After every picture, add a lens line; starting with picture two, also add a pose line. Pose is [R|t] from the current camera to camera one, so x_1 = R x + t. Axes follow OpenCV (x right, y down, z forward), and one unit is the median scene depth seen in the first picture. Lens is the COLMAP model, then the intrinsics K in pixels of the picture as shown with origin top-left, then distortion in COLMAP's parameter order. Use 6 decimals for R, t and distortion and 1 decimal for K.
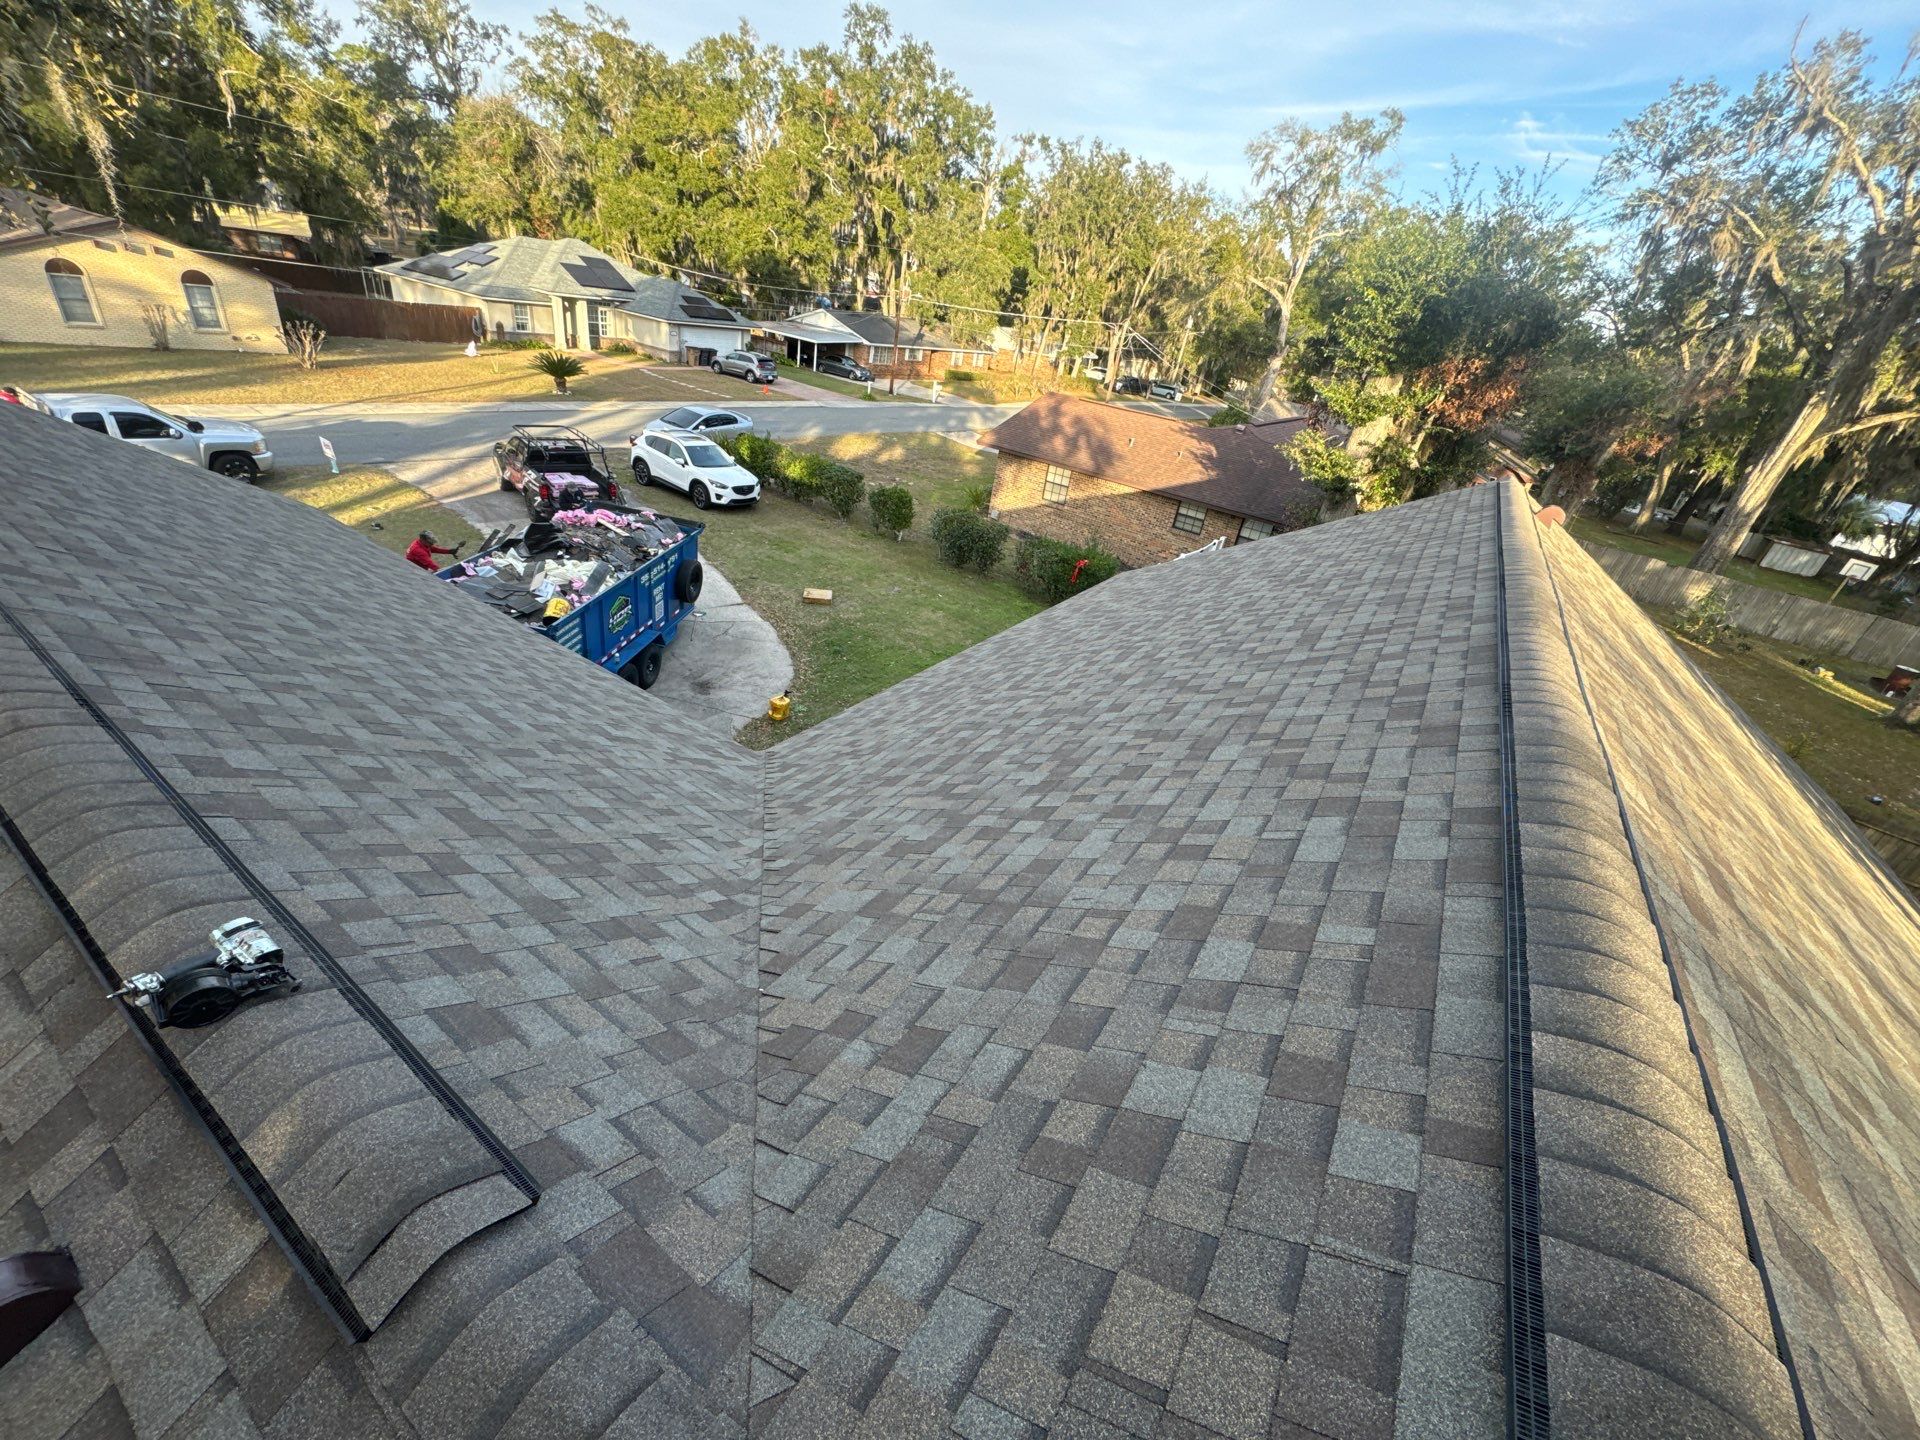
lens RADIAL K [[759.1, 0, 960.0], [0, 759.1, 720.0], [0, 0, 1]] dist [0.003017, 0.000282]
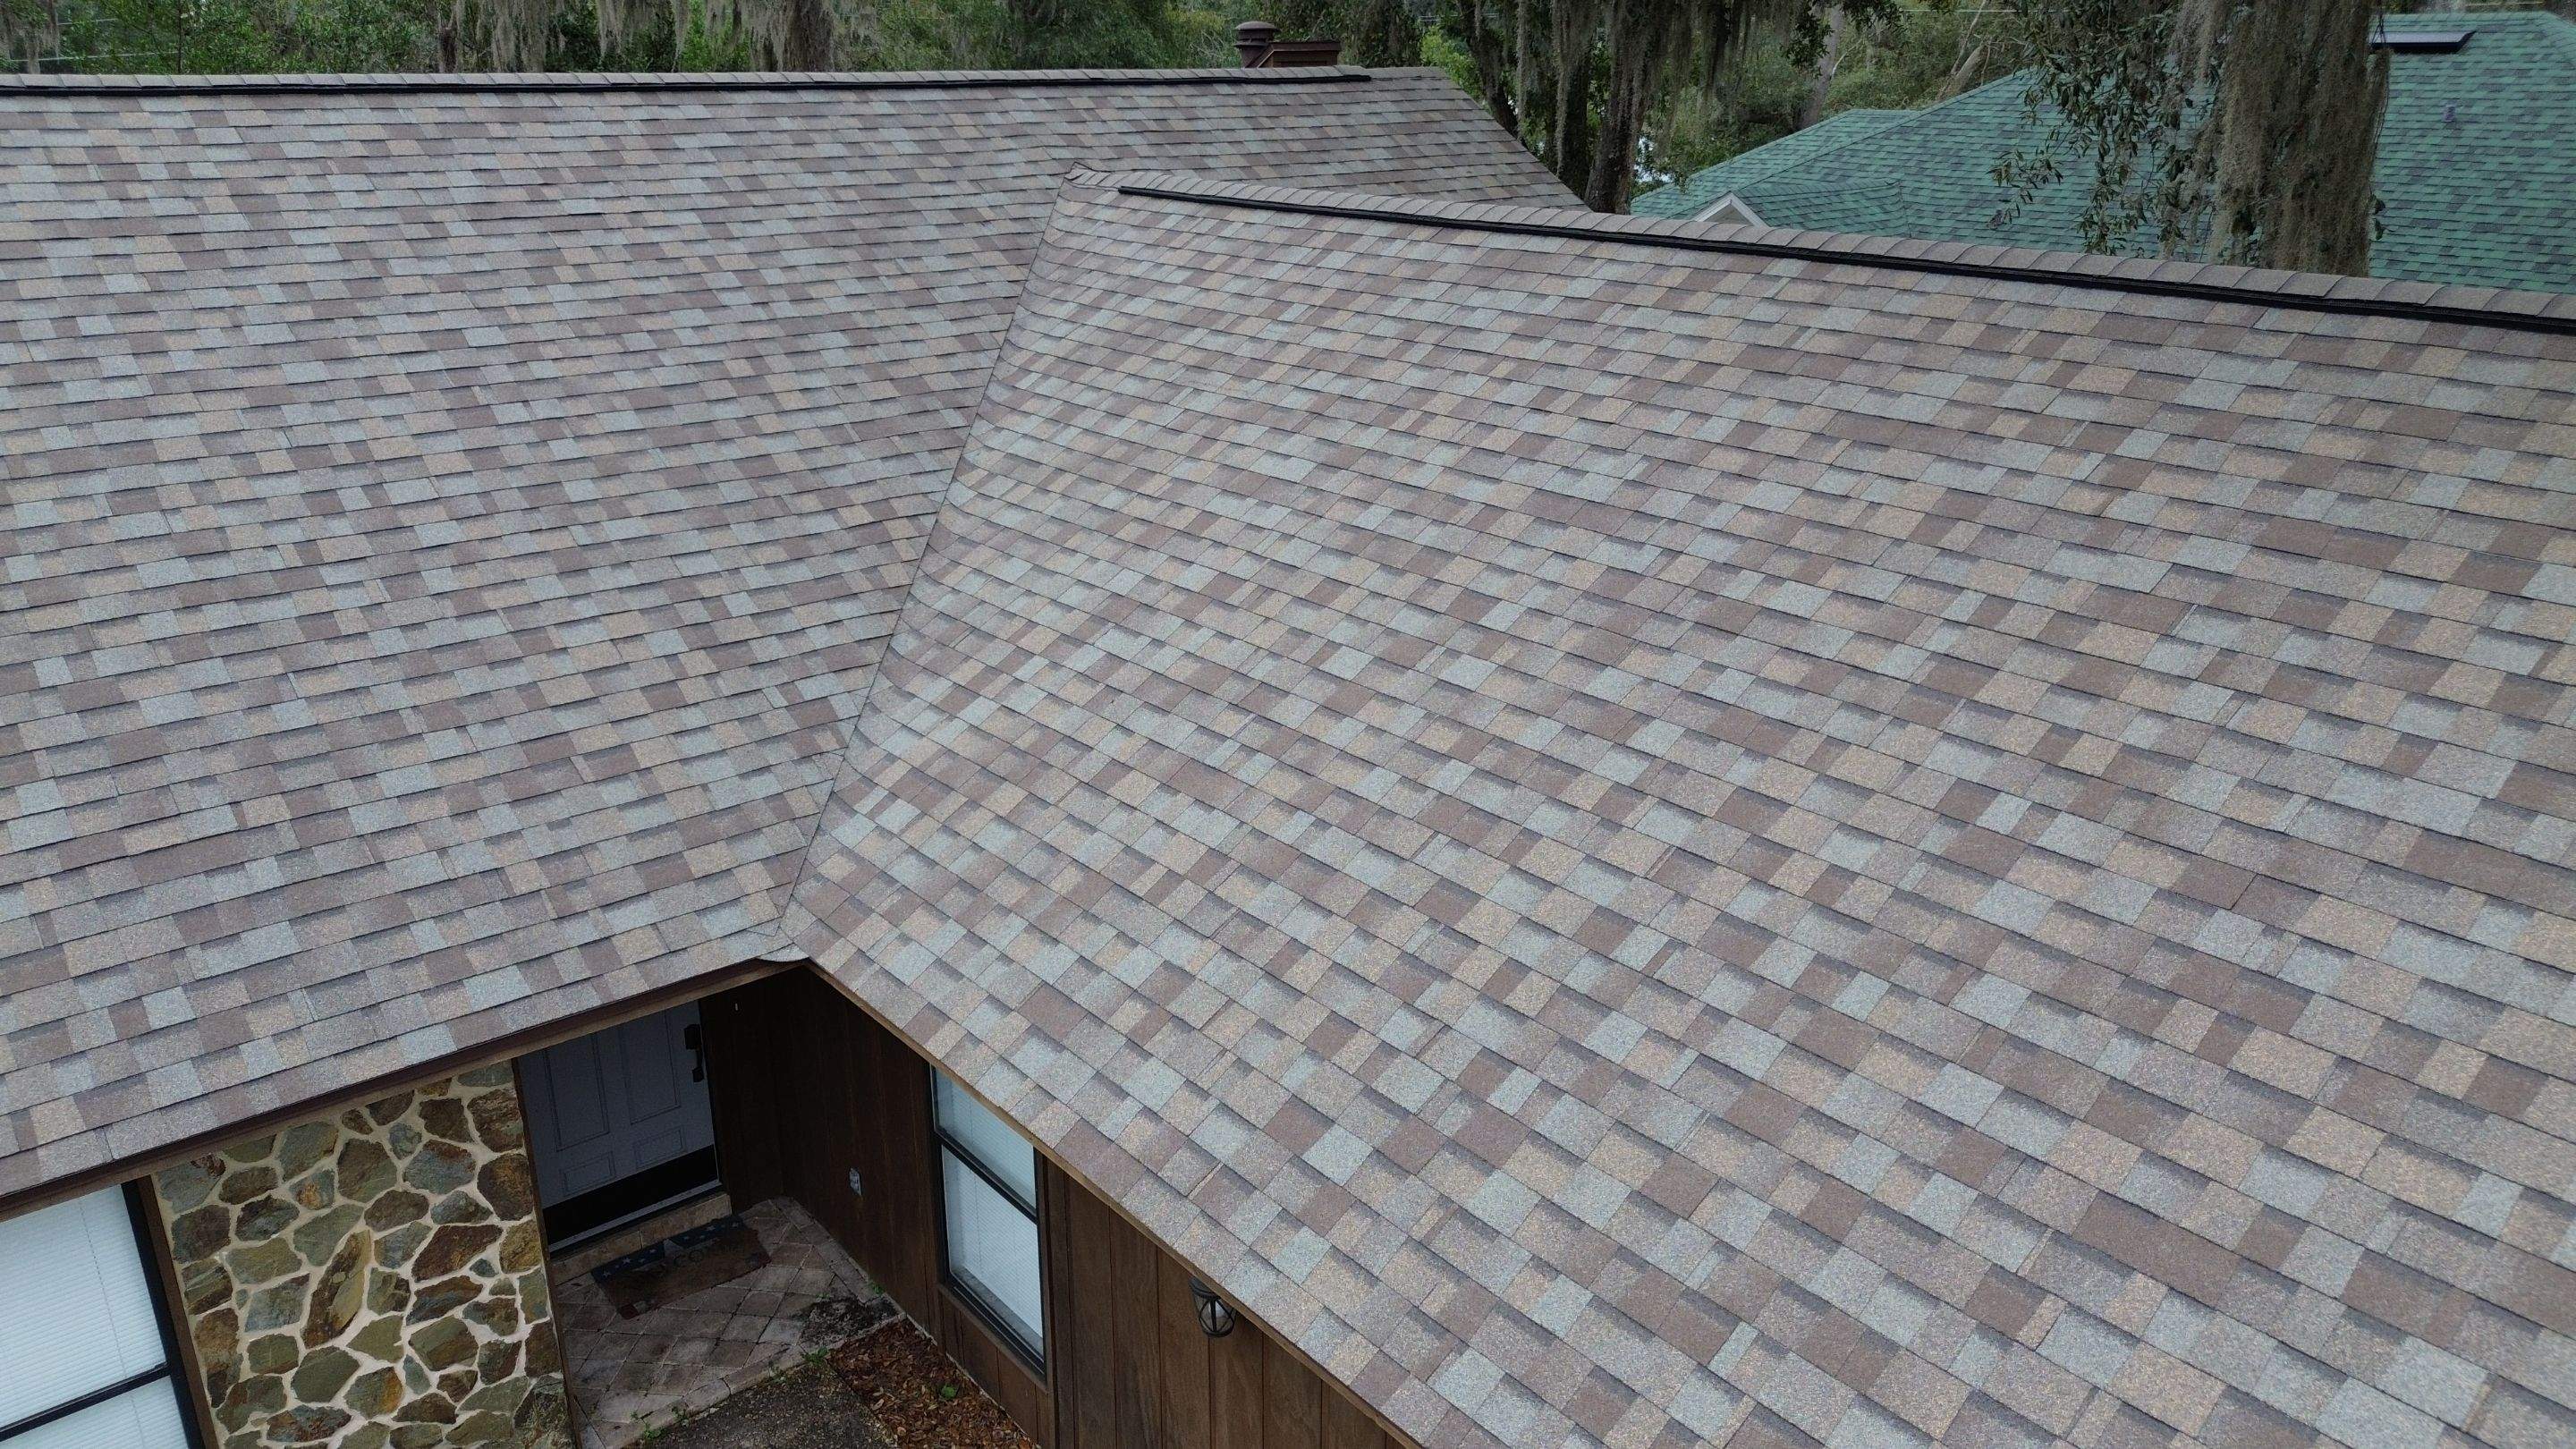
lens RADIAL K [[1834.4, 0, 1299.1], [0, 1834.4, 718.5], [0, 0, 1]] dist [0.074489, -0.066337]
pose [[-0.946642, -0.234842, 0.220724, -2.223856], [0.020539, 0.639513, 0.768506, -2.420285], [-0.321633, 0.732033, -0.600566, 4.461393]]
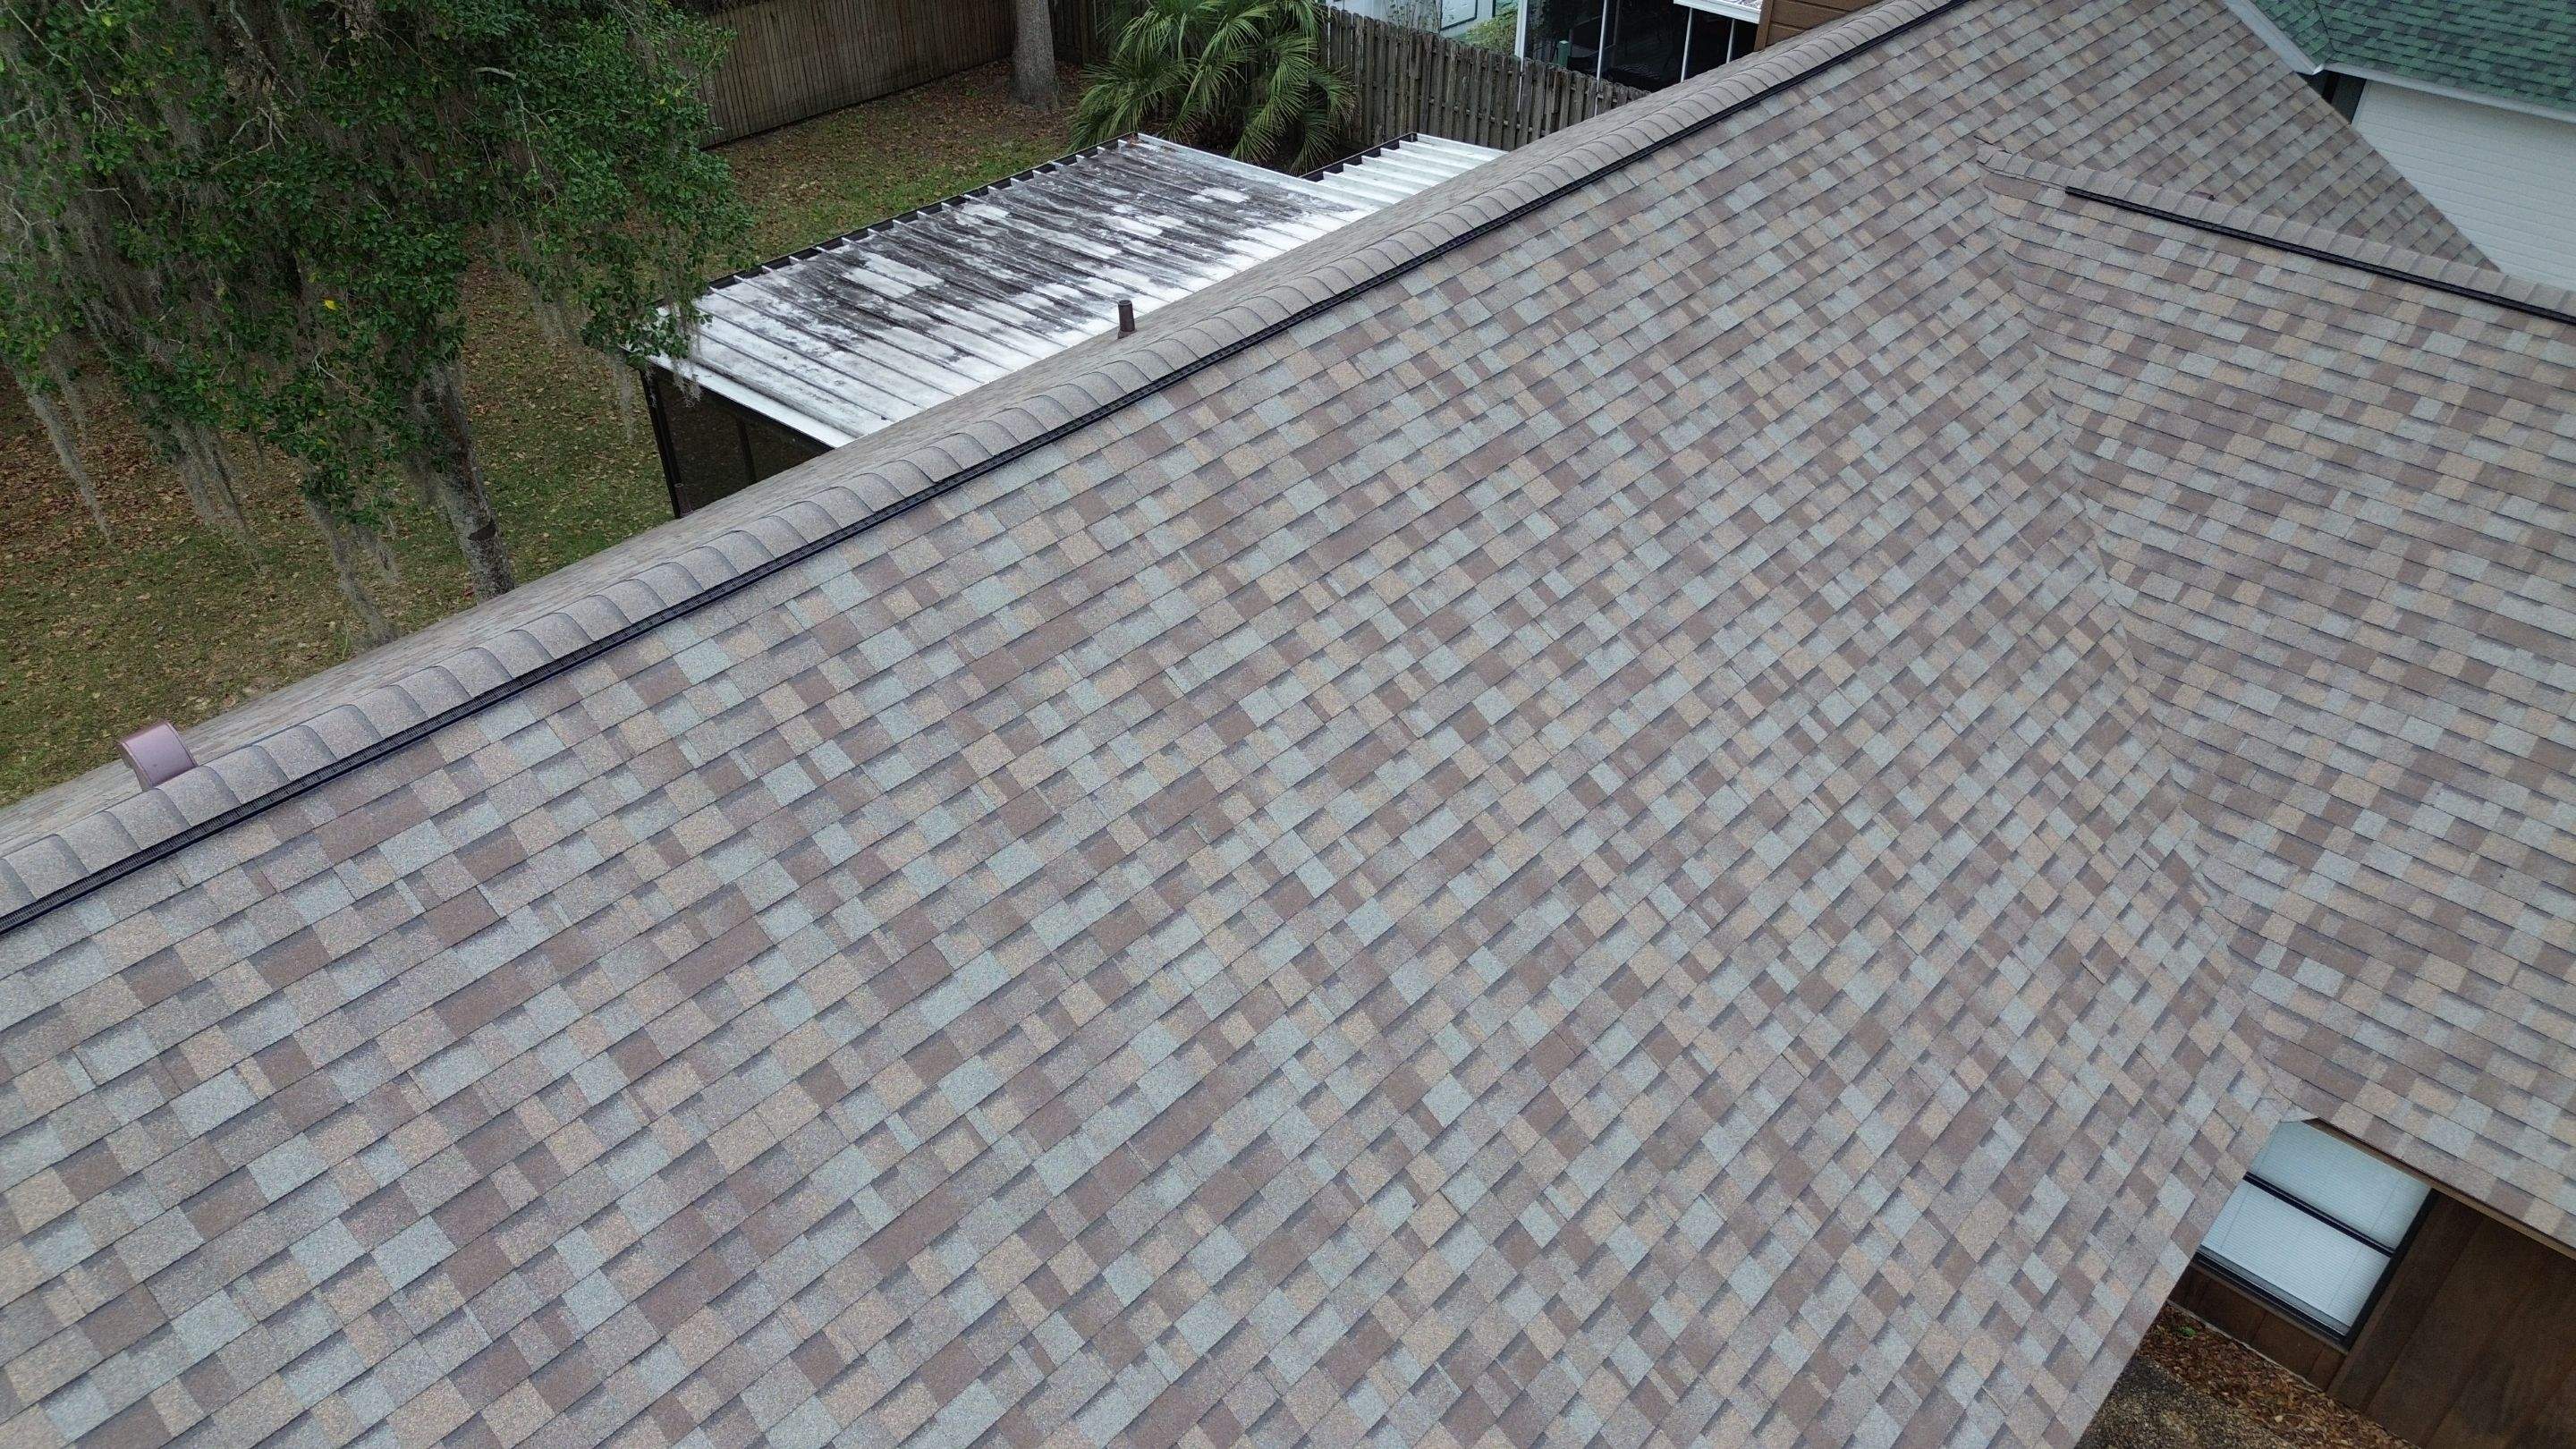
lens RADIAL K [[1834.4, 0, 1299.1], [0, 1834.4, 718.5], [0, 0, 1]] dist [0.074489, -0.066337]
pose [[-0.976729, -0.211440, 0.035952, 1.190554], [-0.049217, 0.384119, 0.921971, -3.612131], [-0.208752, 0.898746, -0.385587, 4.369154]]
